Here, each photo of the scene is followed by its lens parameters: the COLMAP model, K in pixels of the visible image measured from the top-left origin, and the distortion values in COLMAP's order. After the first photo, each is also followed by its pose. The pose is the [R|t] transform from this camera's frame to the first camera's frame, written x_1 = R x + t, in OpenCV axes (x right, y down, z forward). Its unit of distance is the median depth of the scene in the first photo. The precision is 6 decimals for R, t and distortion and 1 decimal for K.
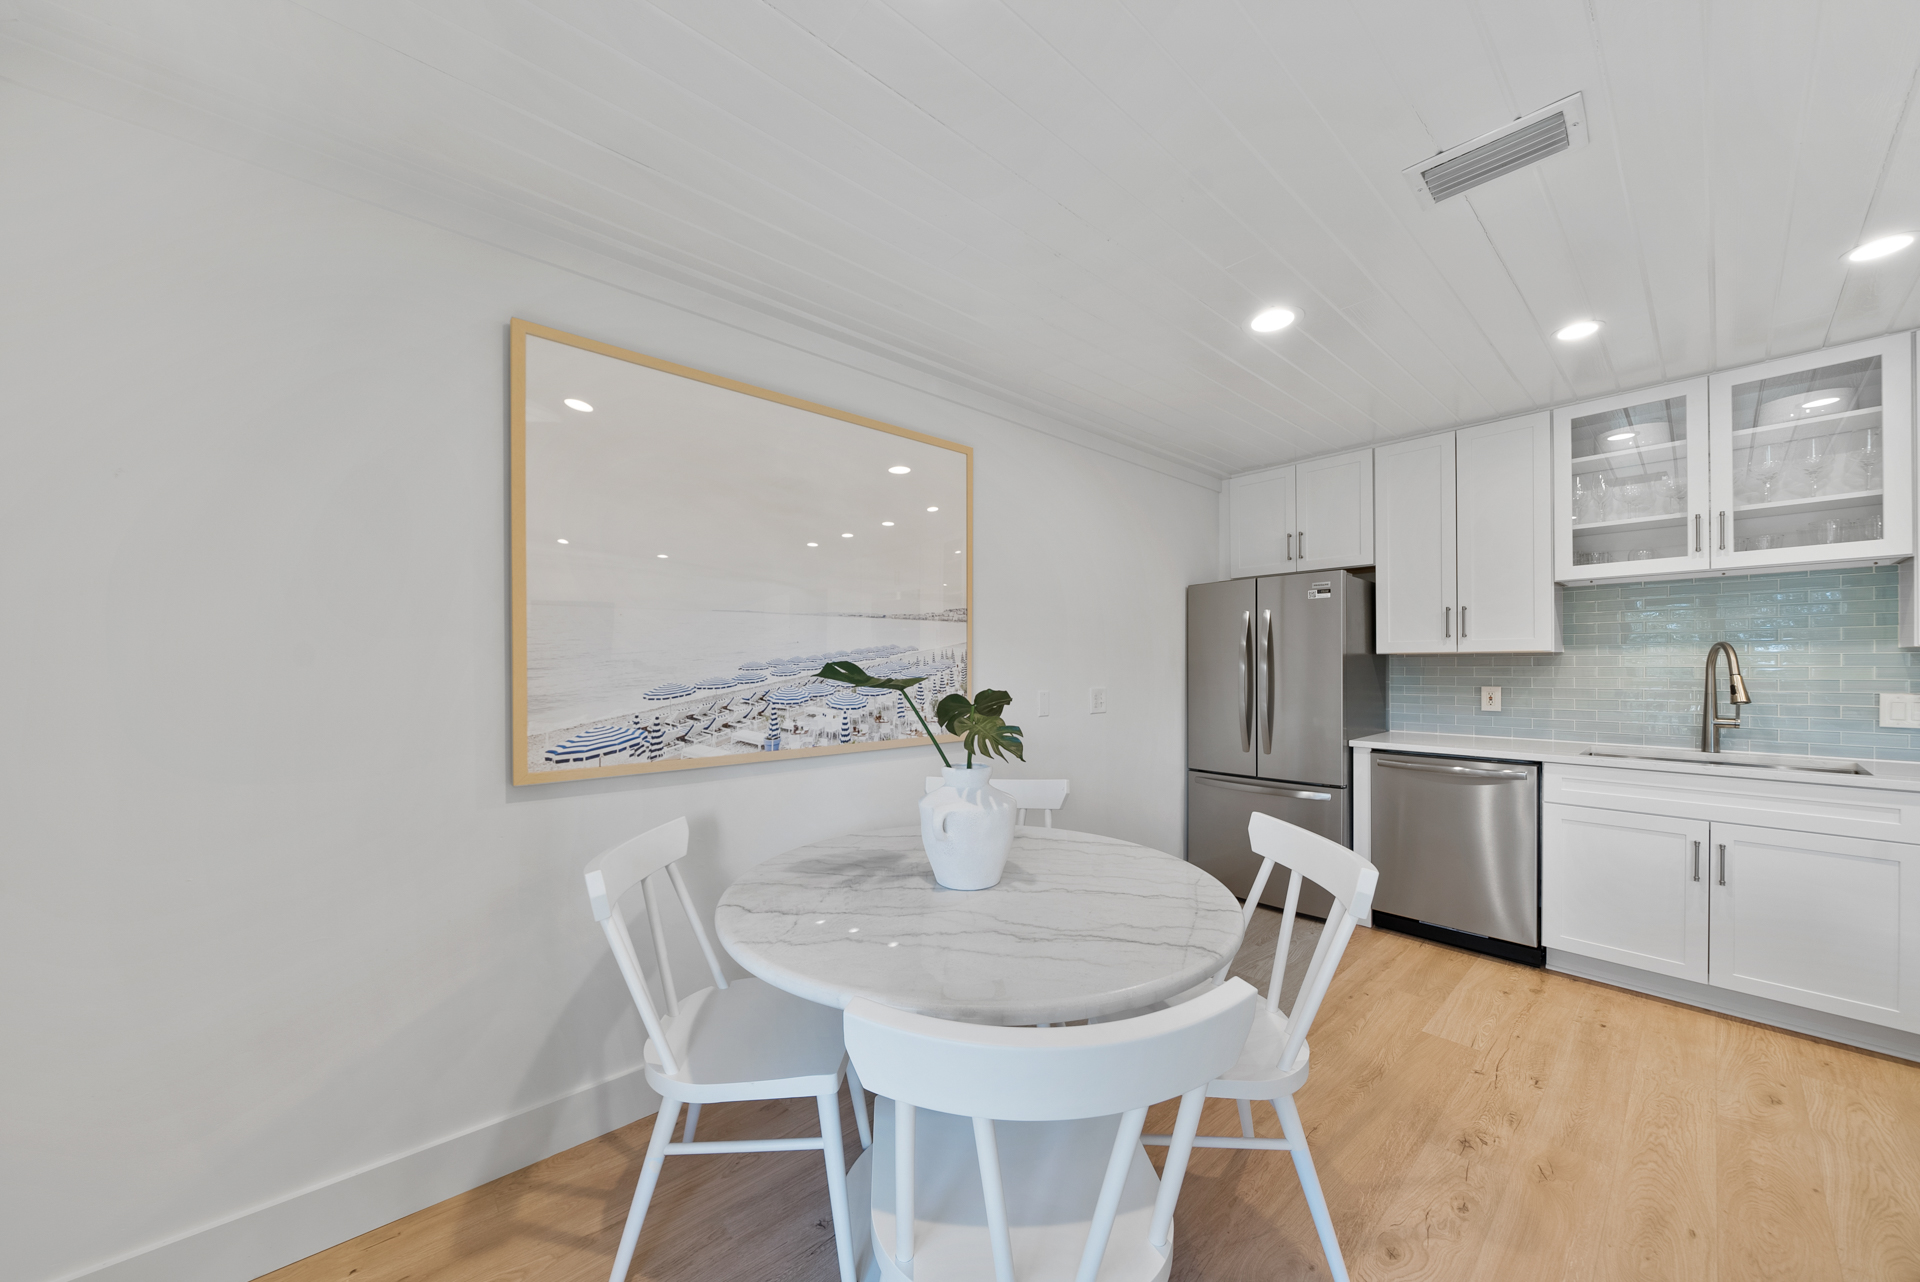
lens RADIAL K [[677.8, 0, 935.0], [0, 677.8, 667.2], [0, 0, 1]] dist [0.001583, -0.000020]
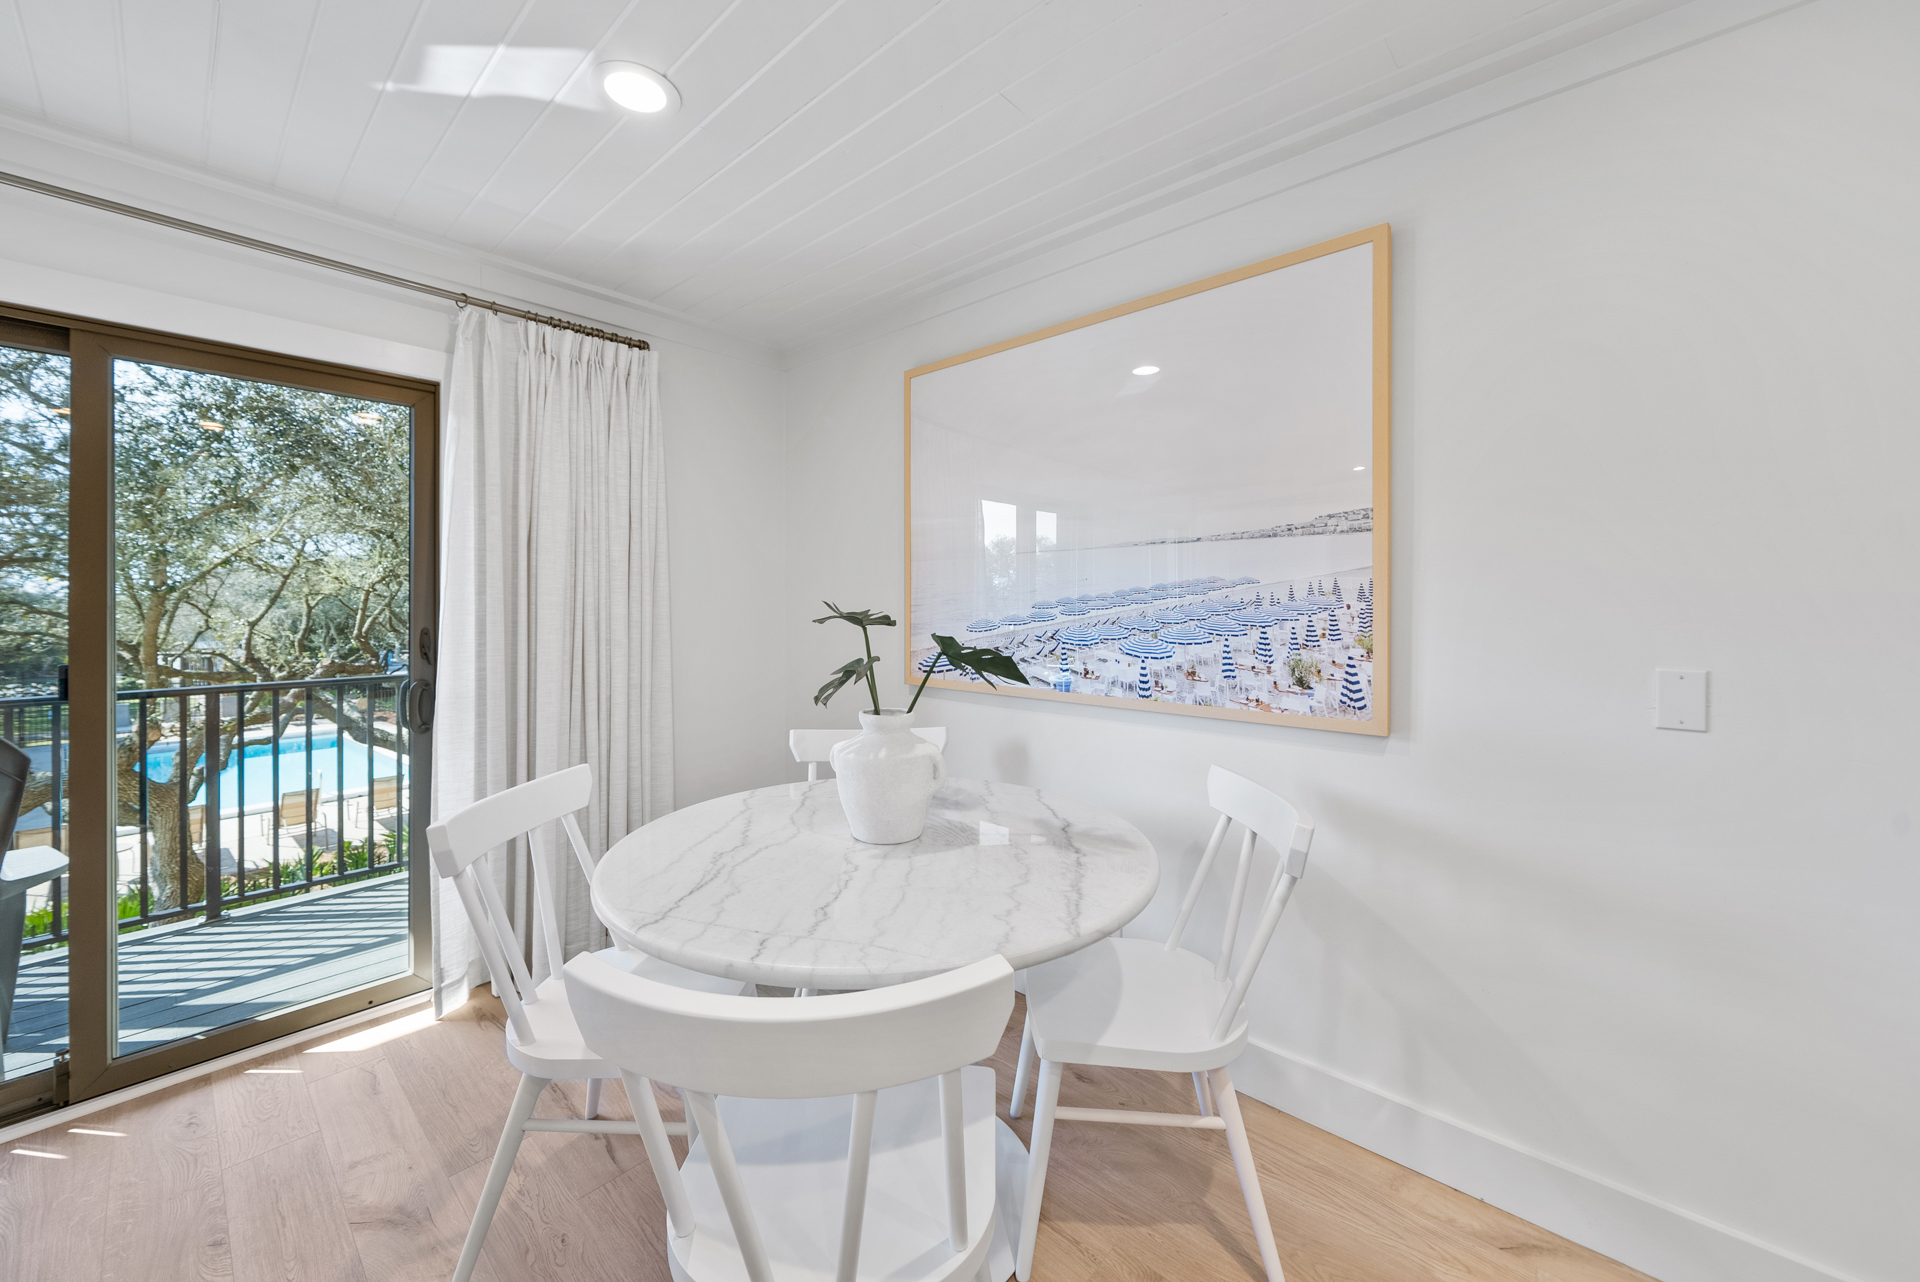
lens RADIAL K [[703.3, 0, 927.2], [0, 703.3, 597.9], [0, 0, 1]] dist [-0.009524, 0.000461]
pose [[0.106168, -0.004720, -0.994337, 0.679057], [-0.005569, 0.999970, -0.005341, -0.004572], [0.994333, 0.006104, 0.106139, 0.632238]]
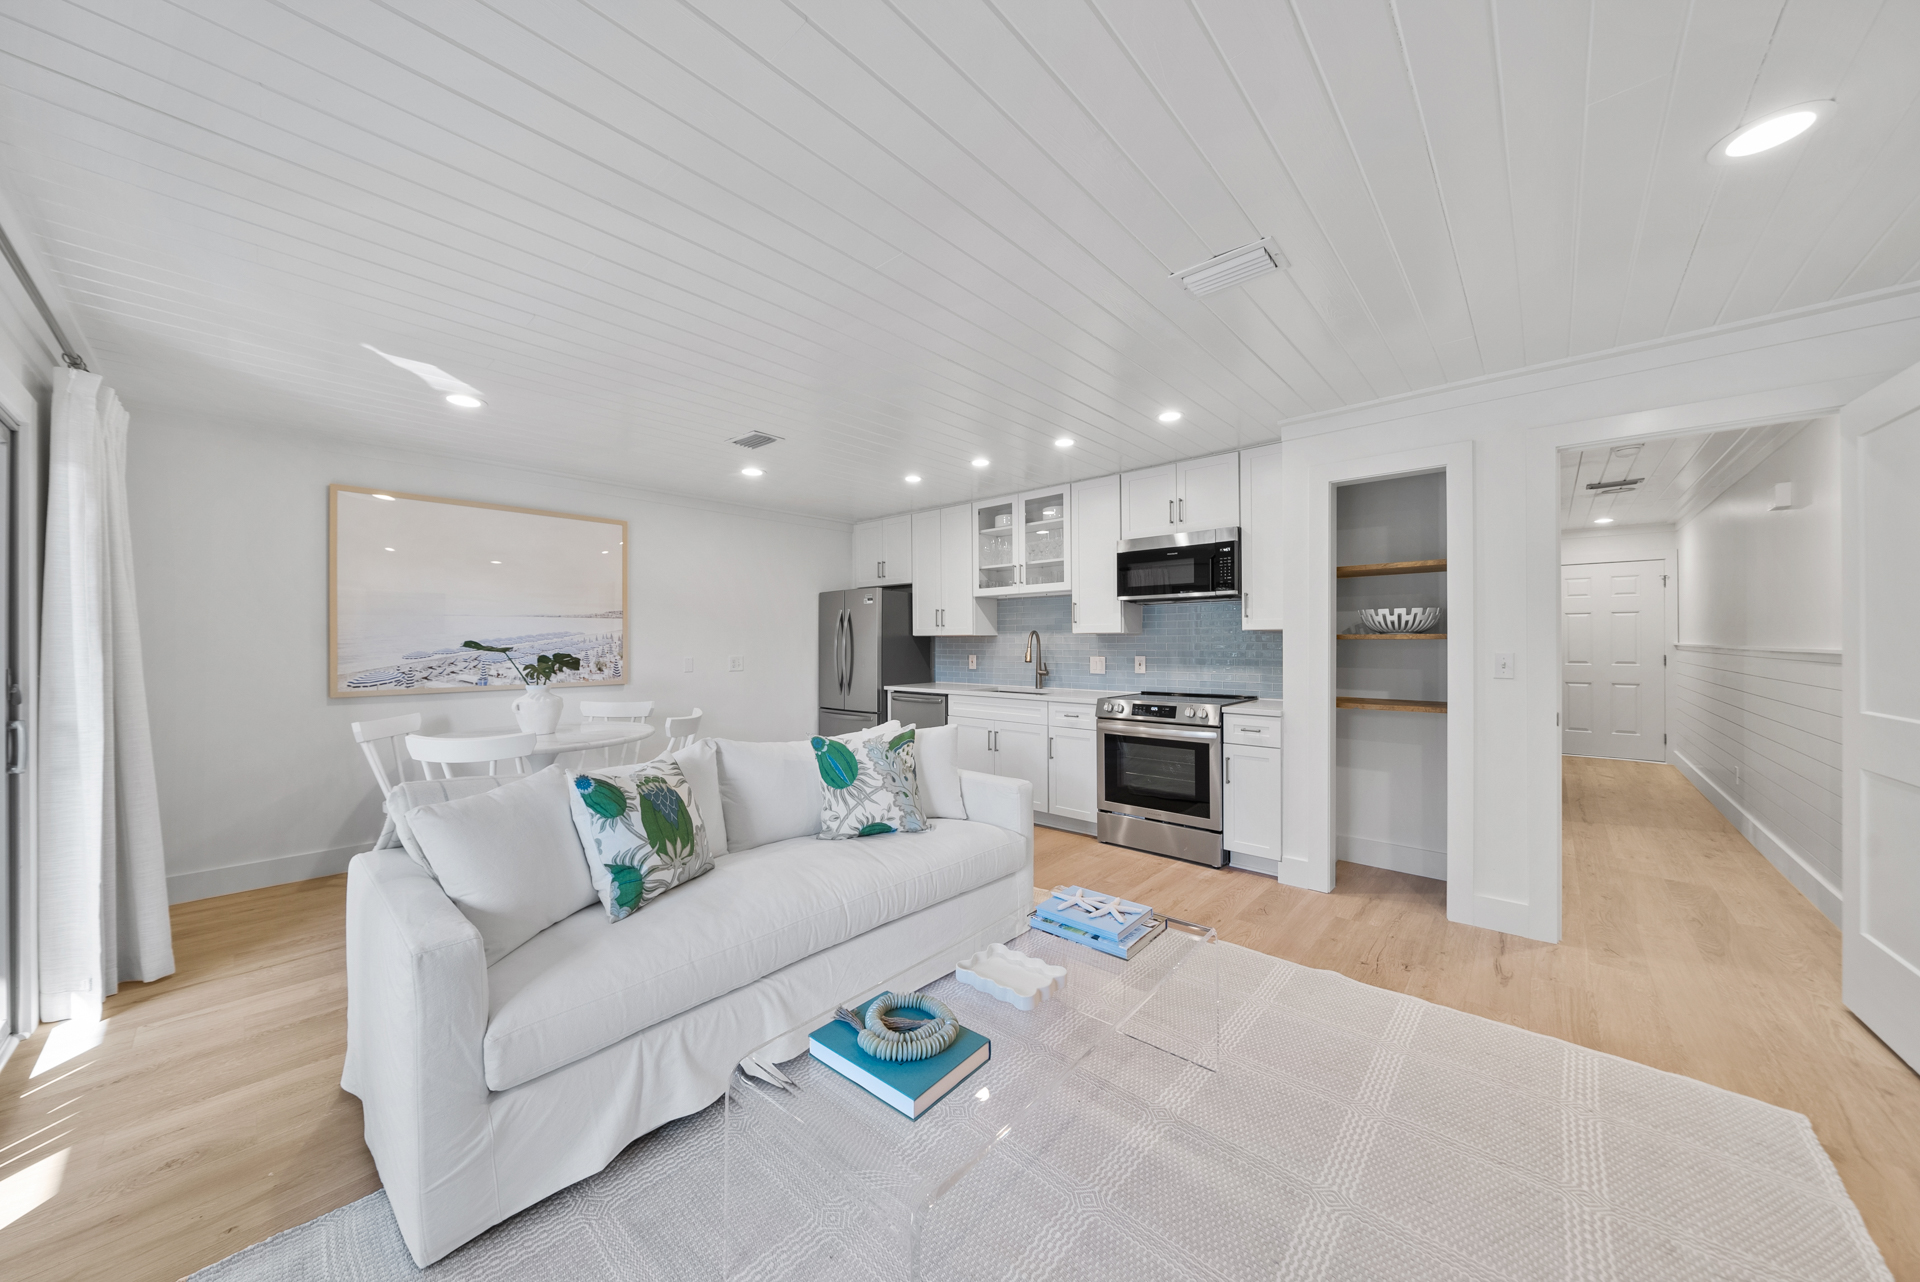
lens RADIAL K [[677.8, 0, 948.9], [0, 677.8, 641.8], [0, 0, 1]] dist [0.001583, -0.000020]
pose [[0.993744, 0.000983, 0.111675, 0.801435], [-0.000480, 0.999990, -0.004534, 0.003705], [-0.111678, 0.004452, 0.993734, -1.003566]]
